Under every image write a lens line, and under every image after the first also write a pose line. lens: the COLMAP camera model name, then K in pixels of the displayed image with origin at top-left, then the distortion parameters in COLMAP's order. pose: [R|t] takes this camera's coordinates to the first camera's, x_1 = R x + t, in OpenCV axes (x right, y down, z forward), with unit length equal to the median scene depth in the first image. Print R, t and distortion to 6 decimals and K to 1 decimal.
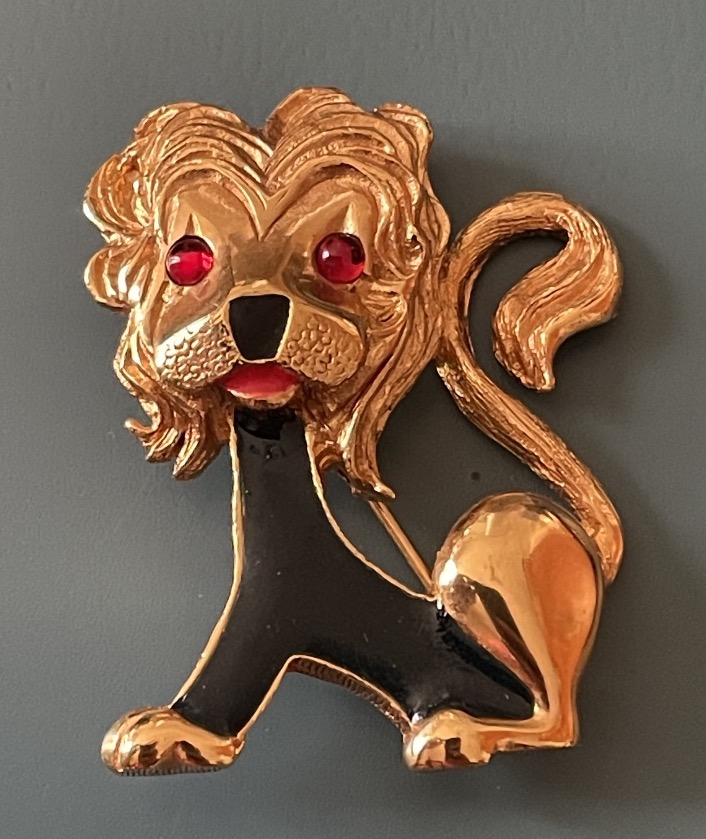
lens RADIAL K [[2633.5, 0, 353.0], [0, 2633.5, 419.5], [0, 0, 1]] dist [0.030849, 0.373581]
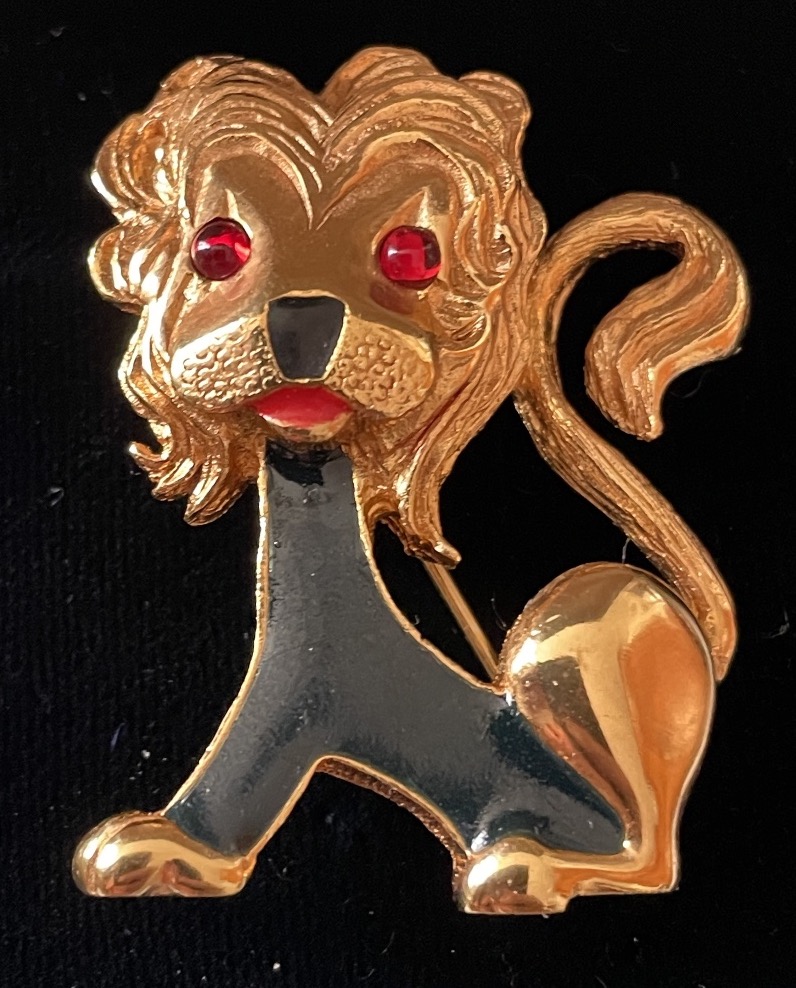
lens RADIAL K [[1999.2, 0, 357.0], [0, 1999.2, 492.6], [0, 0, 1]] dist [0.095006, 0.077327]
pose [[0.998151, 0.059372, 0.013022, -0.024363], [-0.059739, 0.997768, 0.029843, -0.007367], [-0.011221, -0.030566, 0.999470, 0.390586]]
